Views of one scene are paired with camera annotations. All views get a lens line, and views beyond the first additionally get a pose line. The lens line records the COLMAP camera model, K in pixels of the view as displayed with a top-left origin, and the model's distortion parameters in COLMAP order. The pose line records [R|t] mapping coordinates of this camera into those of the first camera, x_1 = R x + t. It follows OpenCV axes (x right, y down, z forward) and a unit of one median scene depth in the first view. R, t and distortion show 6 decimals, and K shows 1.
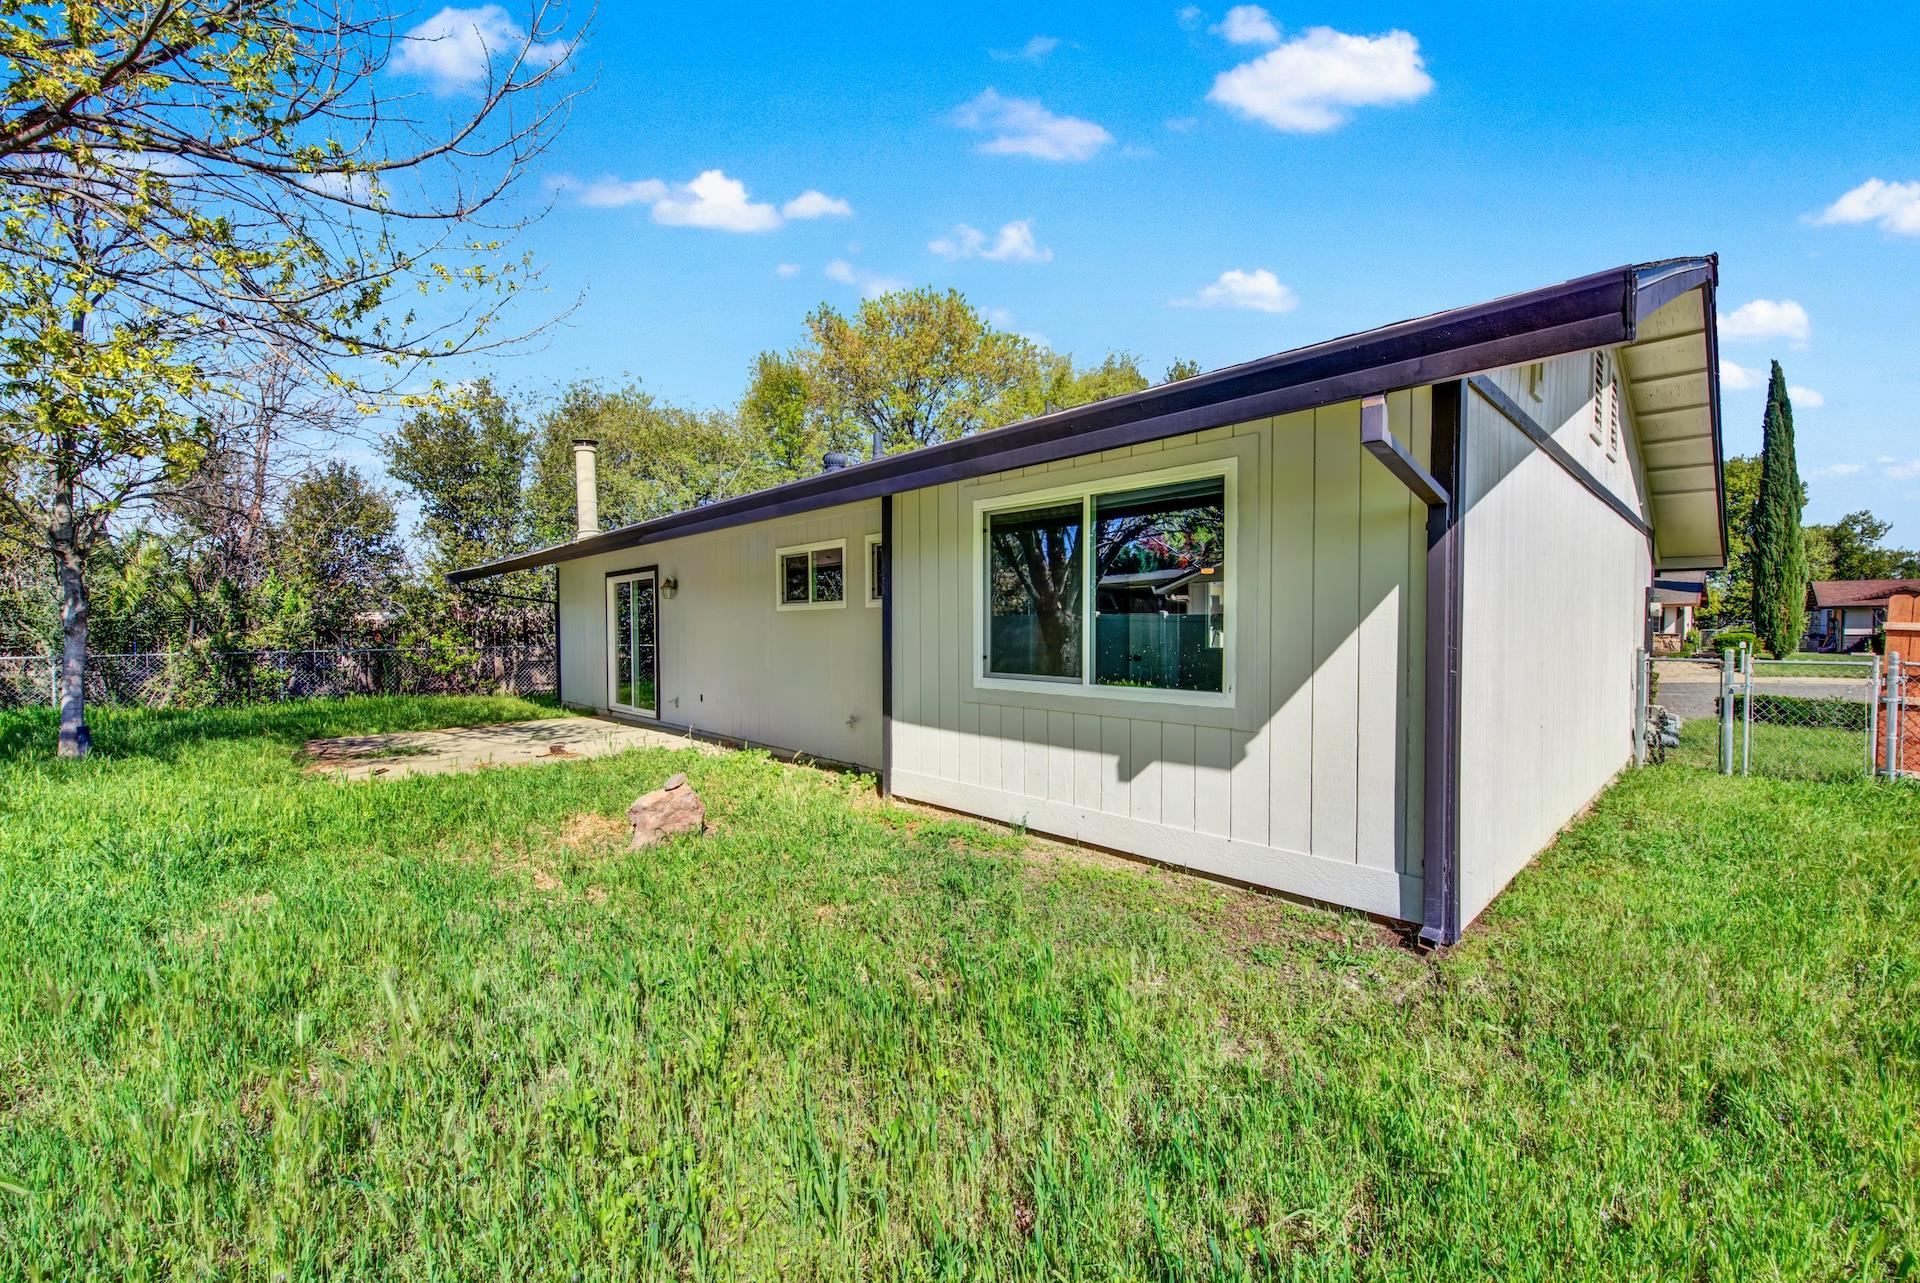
lens RADIAL K [[790.1, 0, 971.8], [0, 790.1, 649.2], [0, 0, 1]] dist [0.000733, -0.001015]
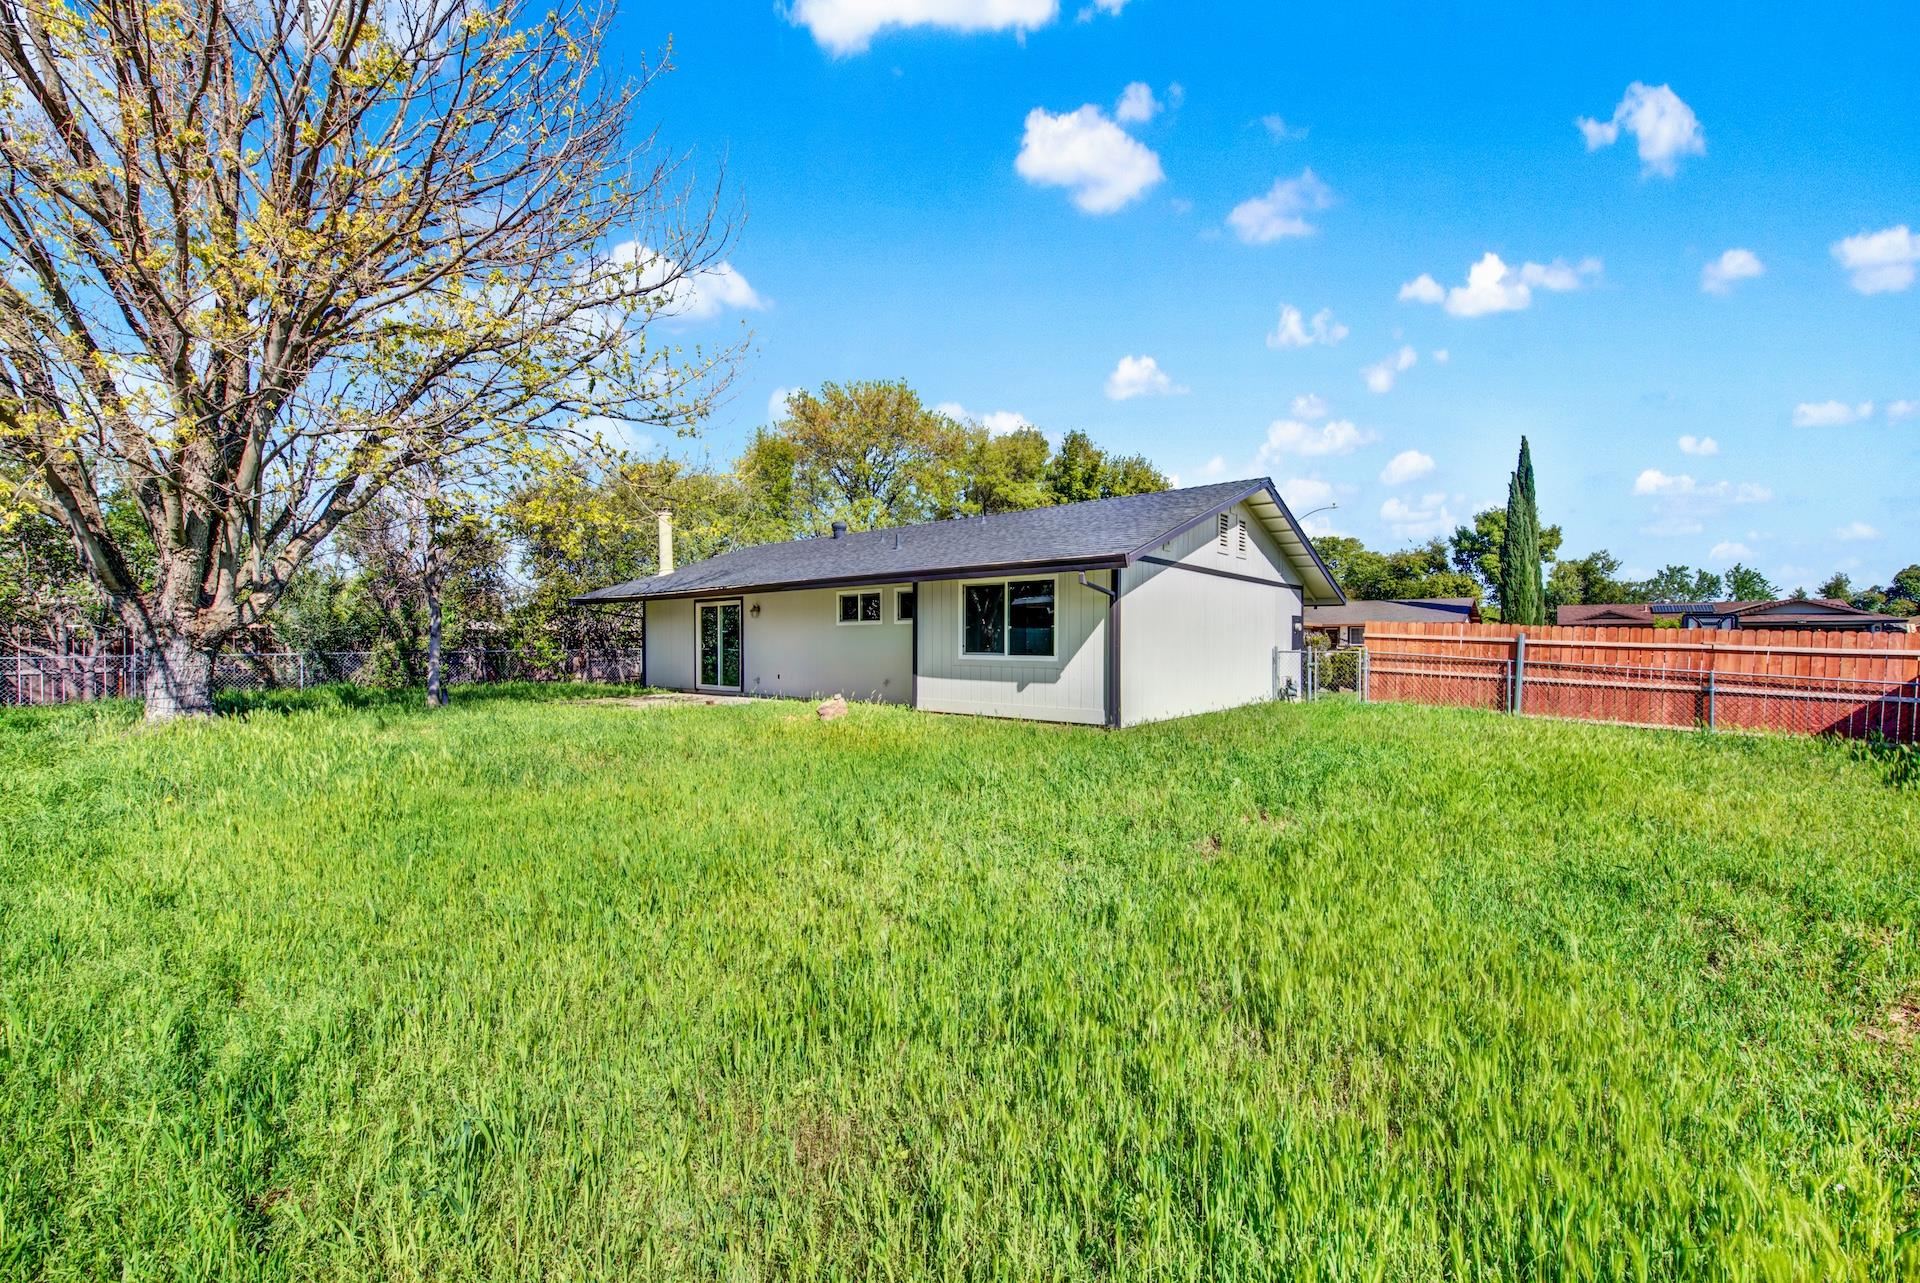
lens RADIAL K [[790.1, 0, 962.3], [0, 790.1, 642.7], [0, 0, 1]] dist [0.000733, -0.001015]
pose [[0.995131, 0.003505, 0.098500, -0.140720], [-0.001067, 0.999692, -0.024793, 0.037984], [-0.098557, 0.024567, 0.994828, -0.872367]]
